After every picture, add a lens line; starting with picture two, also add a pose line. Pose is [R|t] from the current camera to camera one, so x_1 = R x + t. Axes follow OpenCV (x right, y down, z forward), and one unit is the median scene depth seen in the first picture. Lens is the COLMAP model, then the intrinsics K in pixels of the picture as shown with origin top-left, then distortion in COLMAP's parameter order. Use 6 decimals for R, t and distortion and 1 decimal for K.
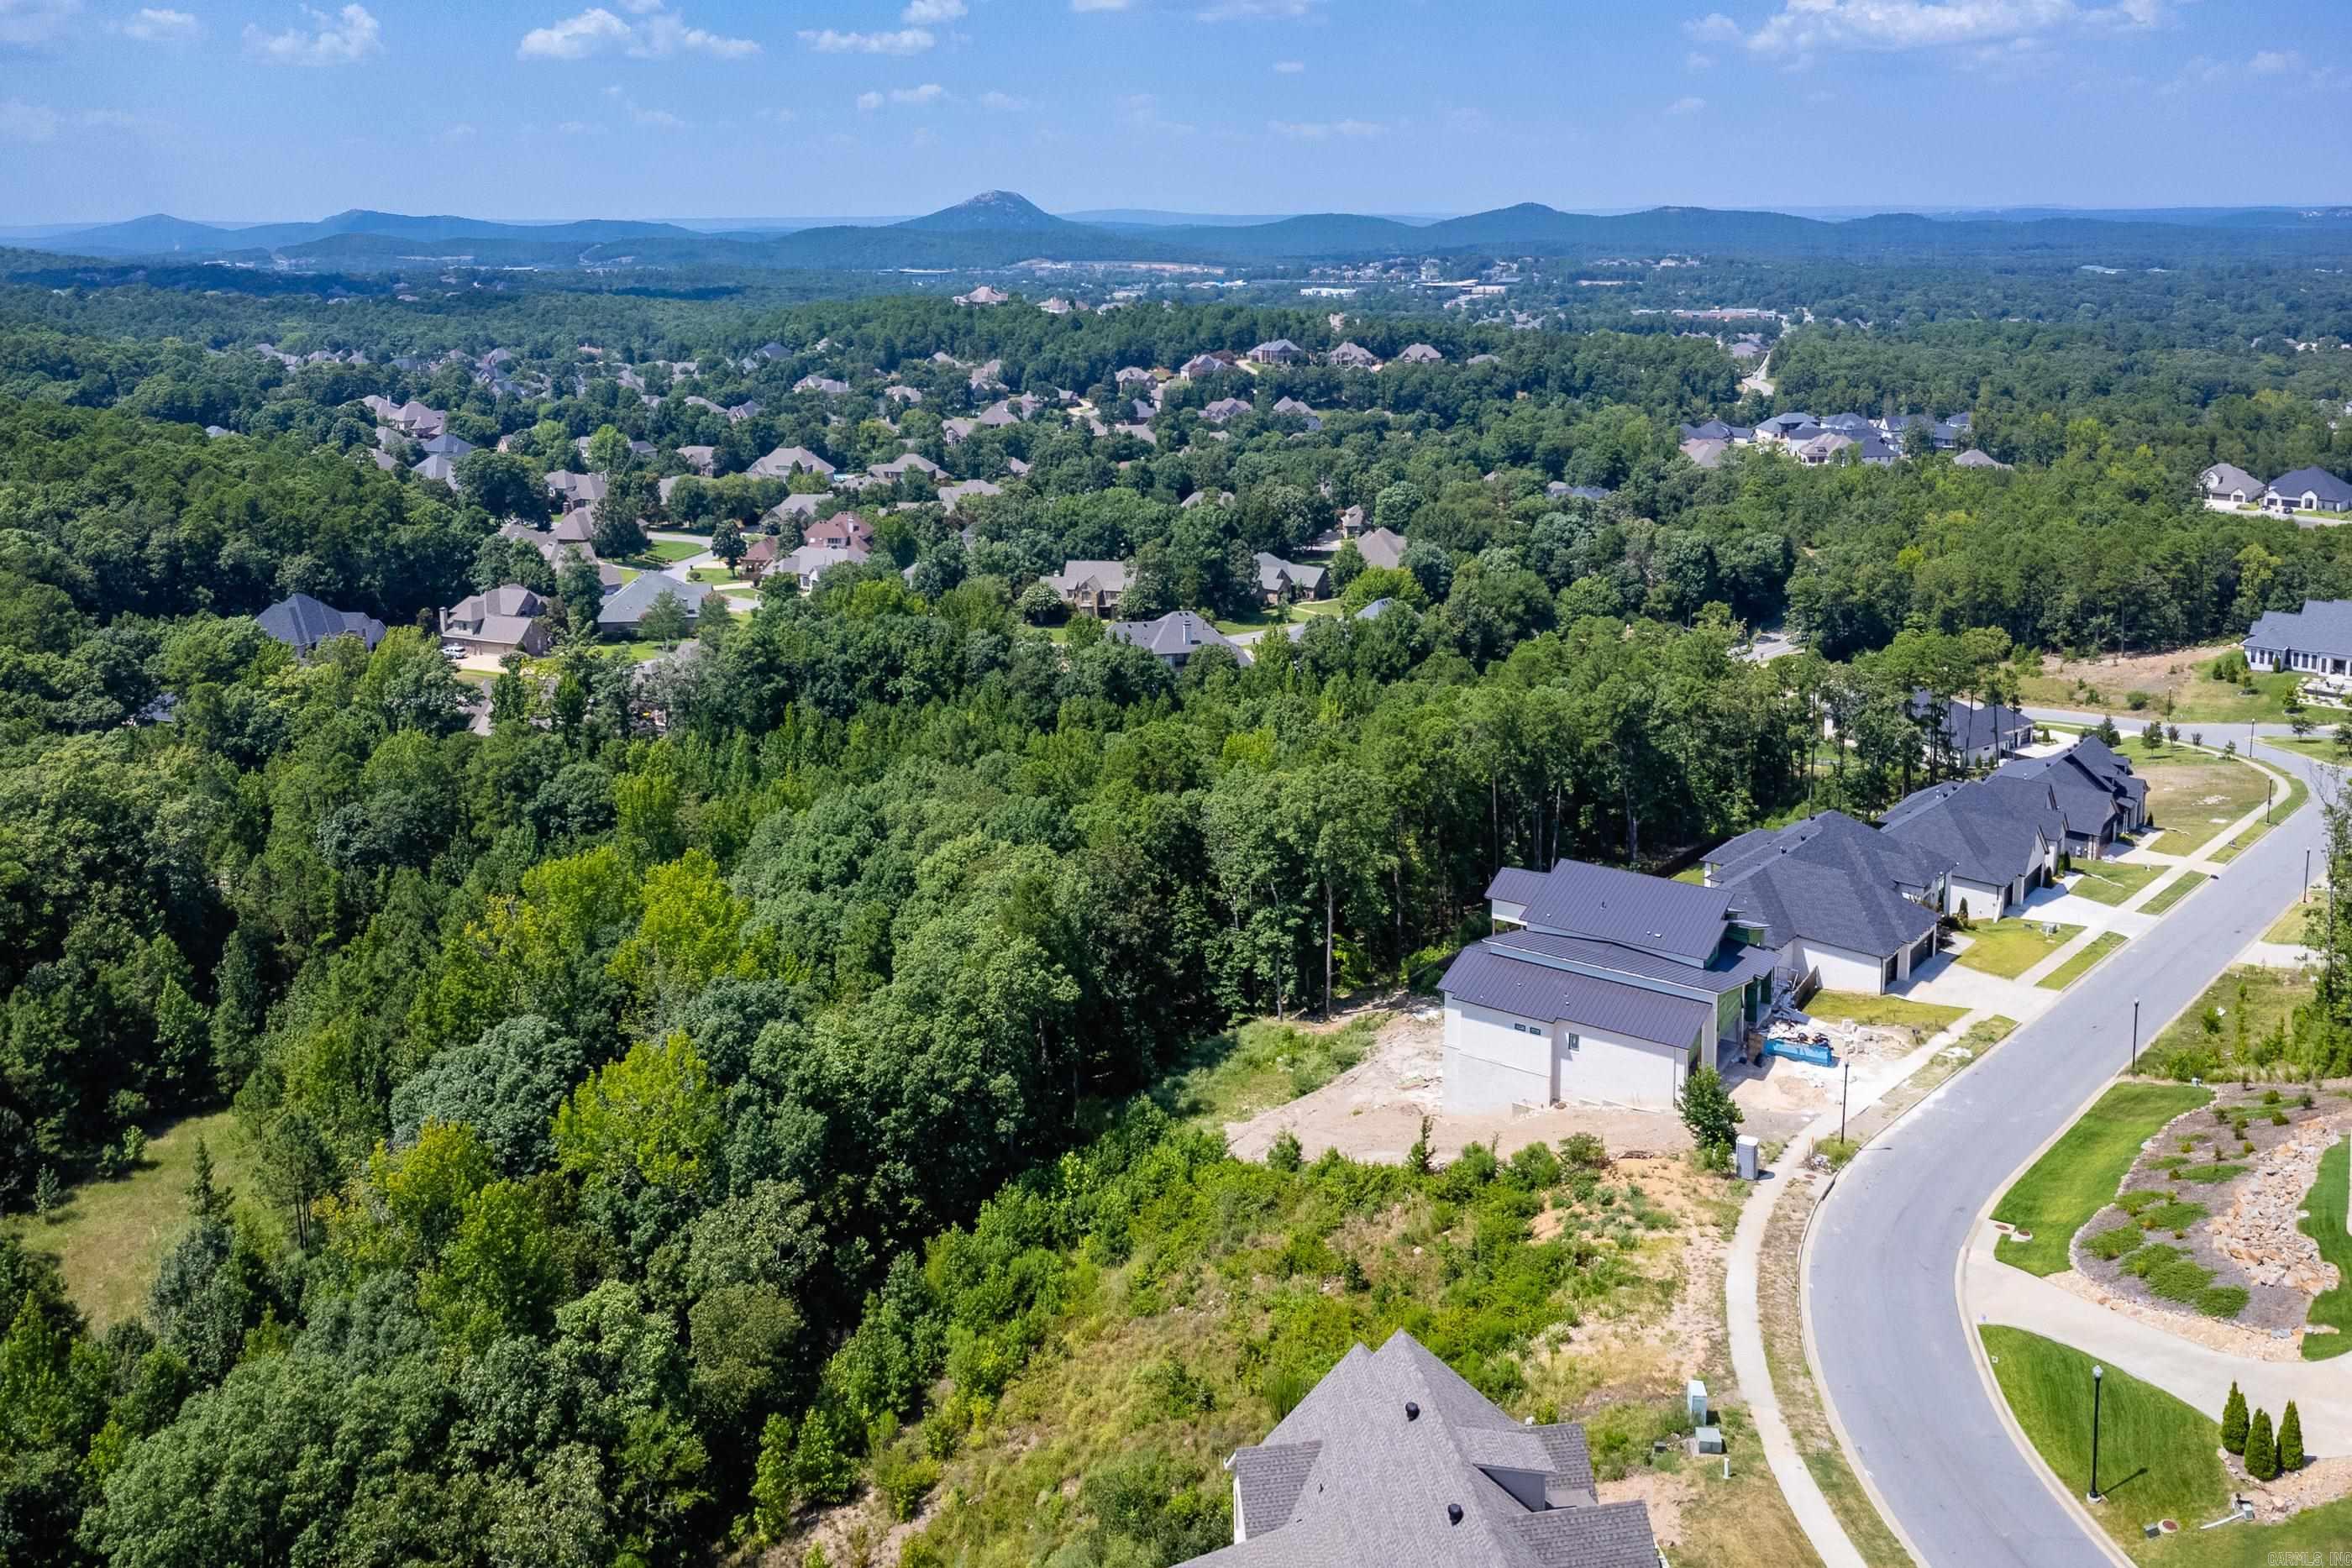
lens RADIAL K [[1791.3, 0, 1169.0], [0, 1791.3, 513.8], [0, 0, 1]] dist [0.006165, -0.003275]
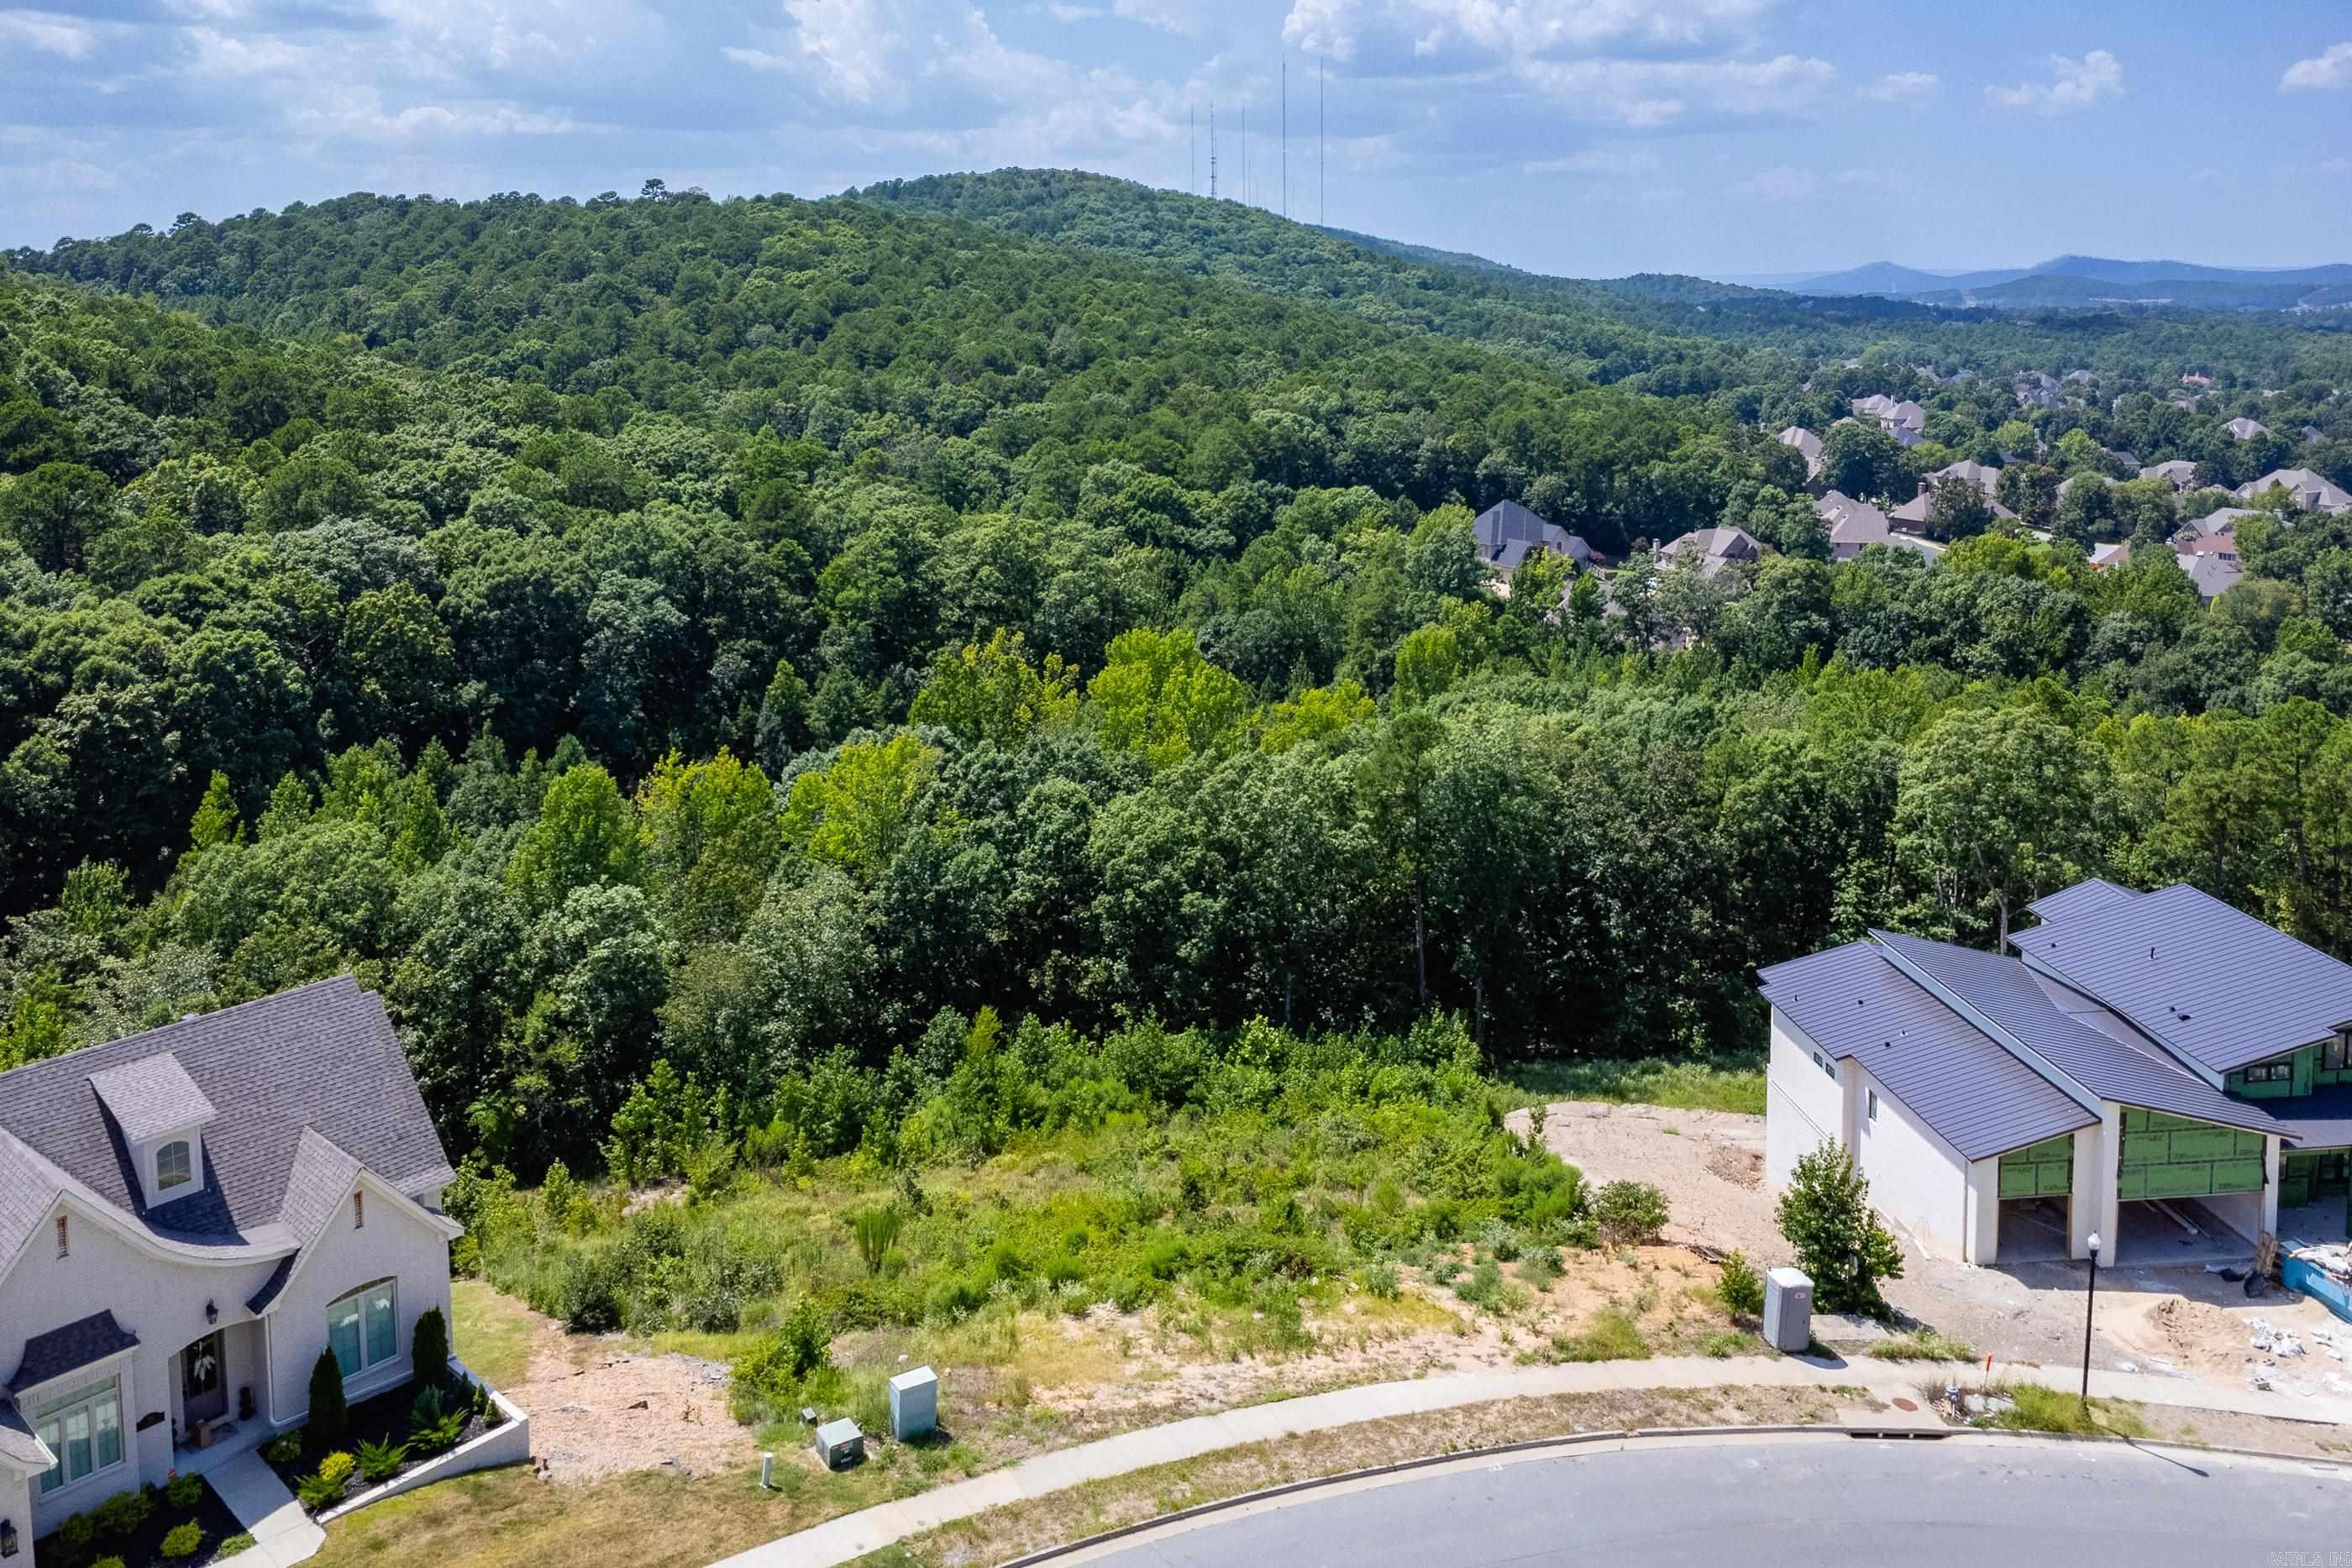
lens RADIAL K [[1791.3, 0, 1180.9], [0, 1791.3, 519.3], [0, 0, 1]] dist [0.006165, -0.003275]
pose [[0.640385, 0.104452, -0.760919, 0.199953], [-0.122230, 0.991943, 0.033298, 0.044040], [0.758266, 0.071684, 0.647992, 0.169468]]
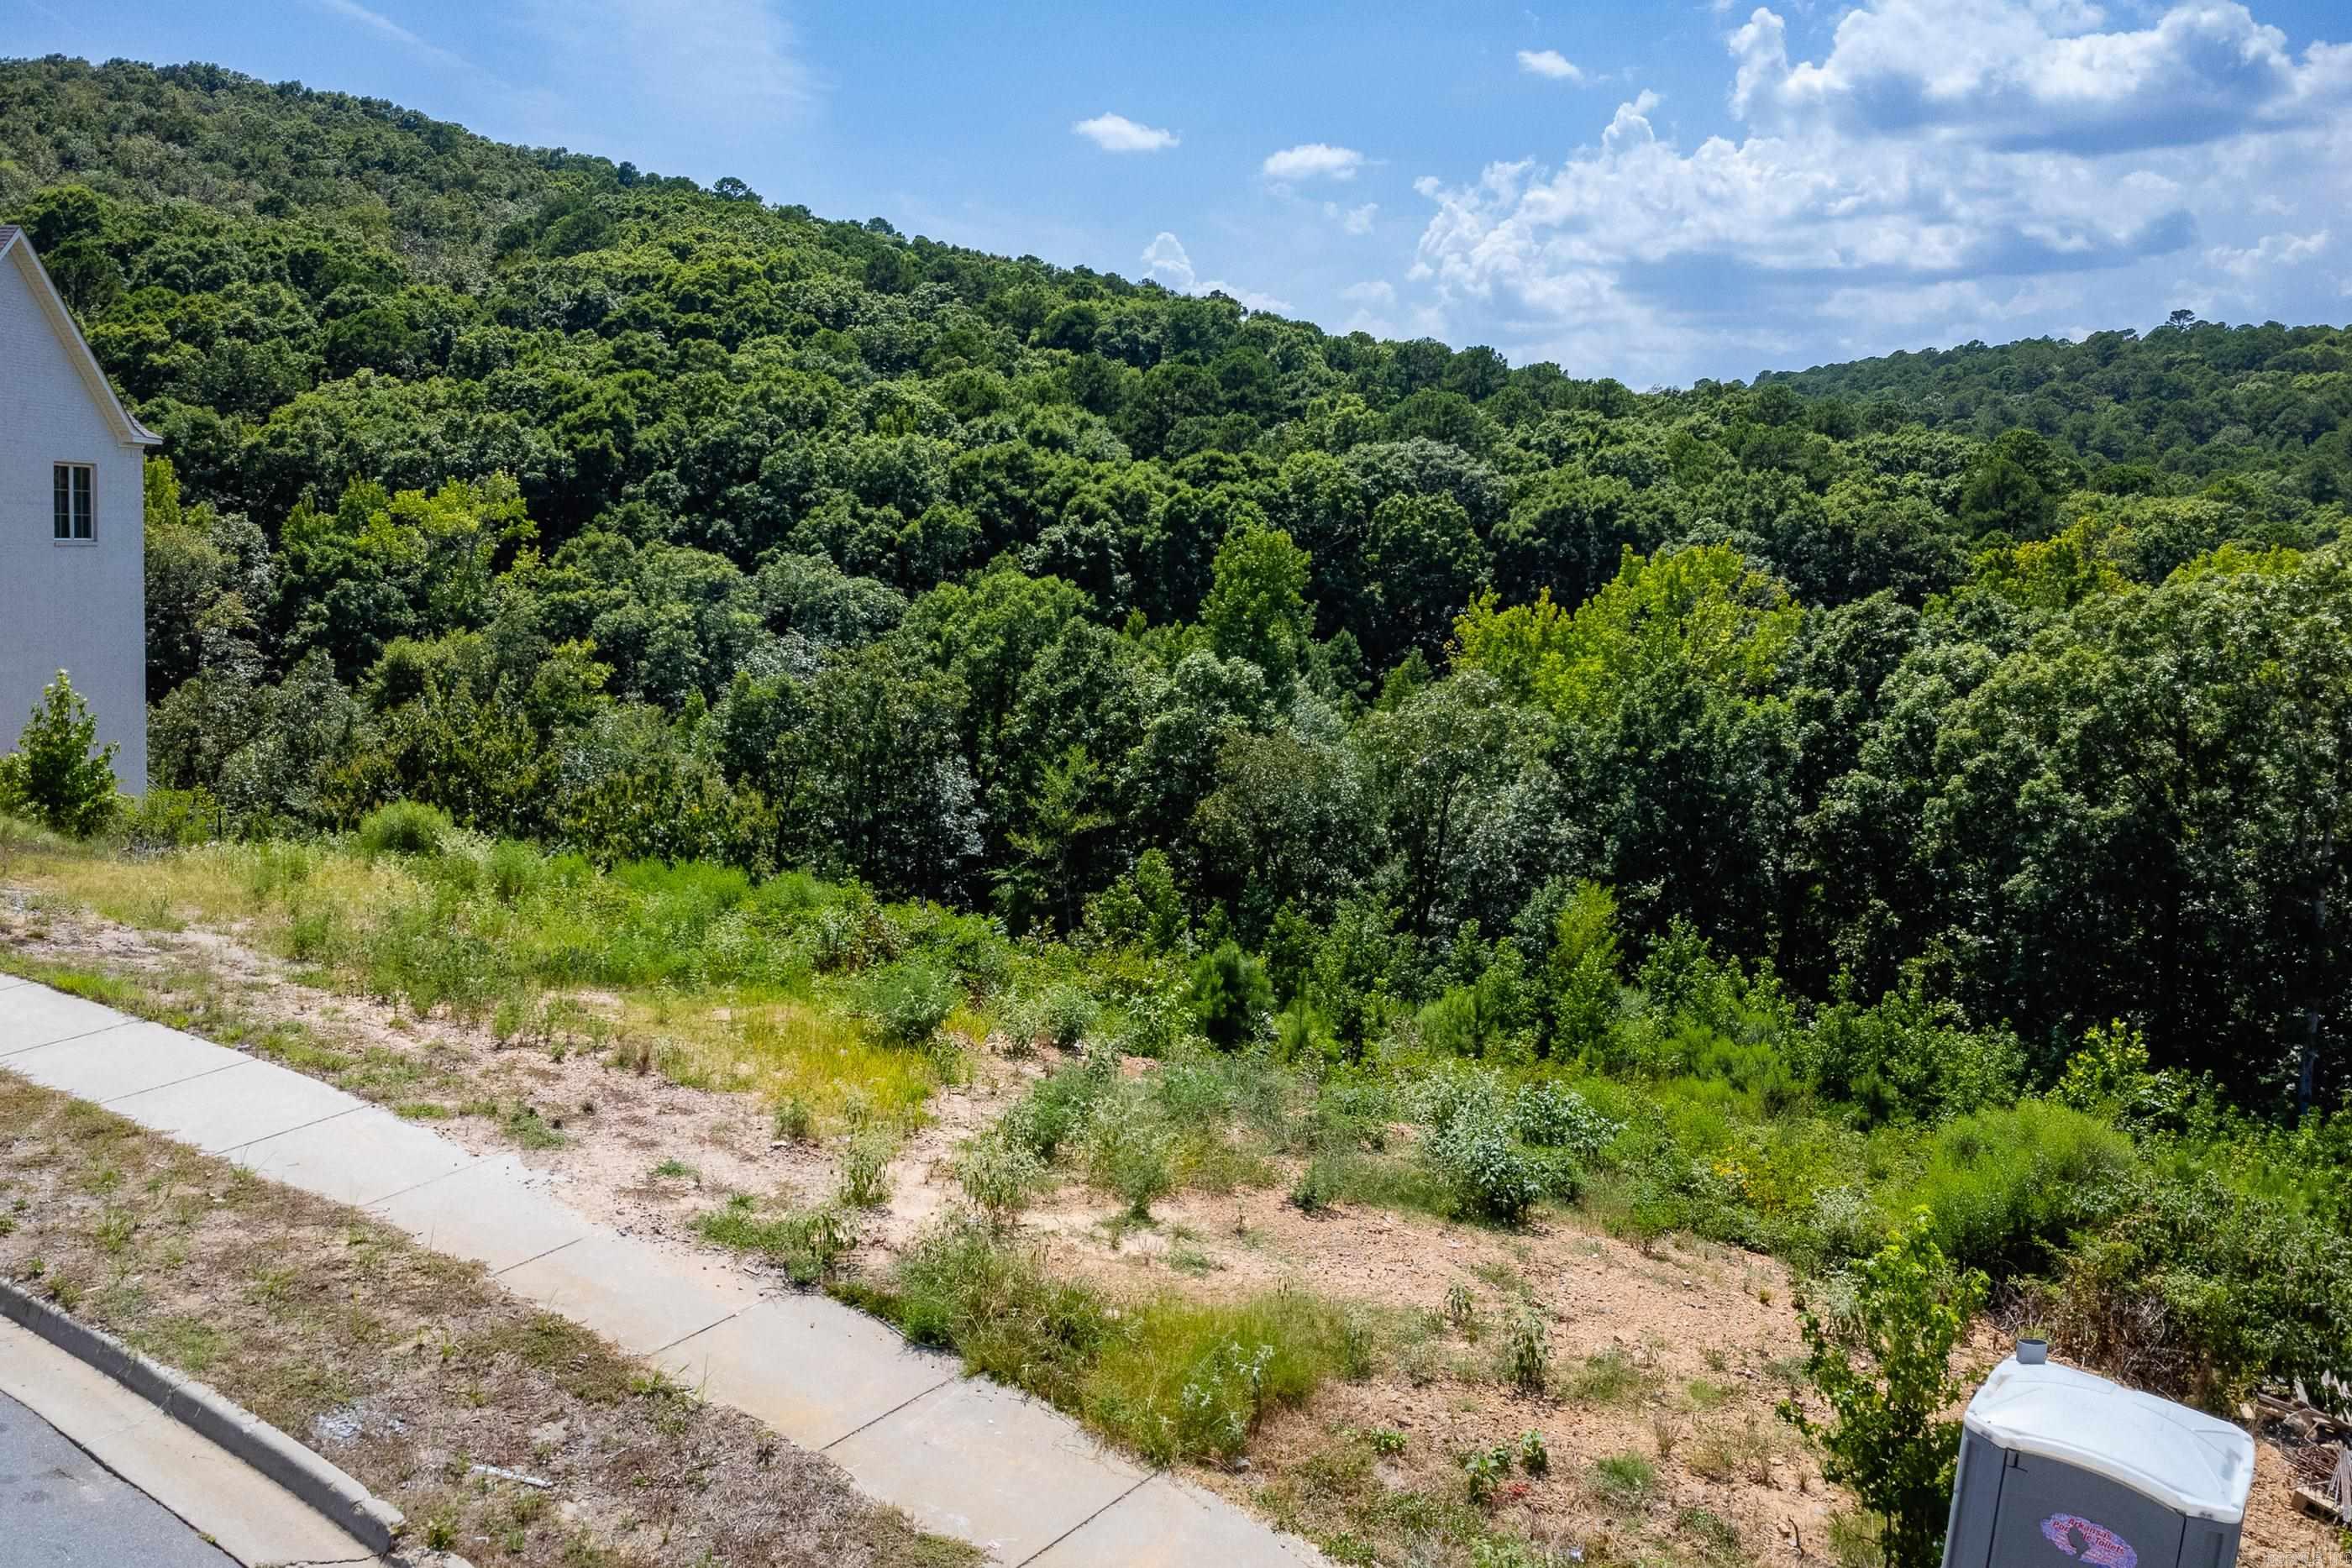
lens RADIAL K [[1791.3, 0, 1165.1], [0, 1791.3, 662.2], [0, 0, 1]] dist [0.006165, -0.003275]
pose [[-0.156853, 0.082354, -0.984182, 0.137549], [-0.172015, 0.979008, 0.109335, 0.106569], [0.972527, 0.186443, -0.139394, 0.326416]]
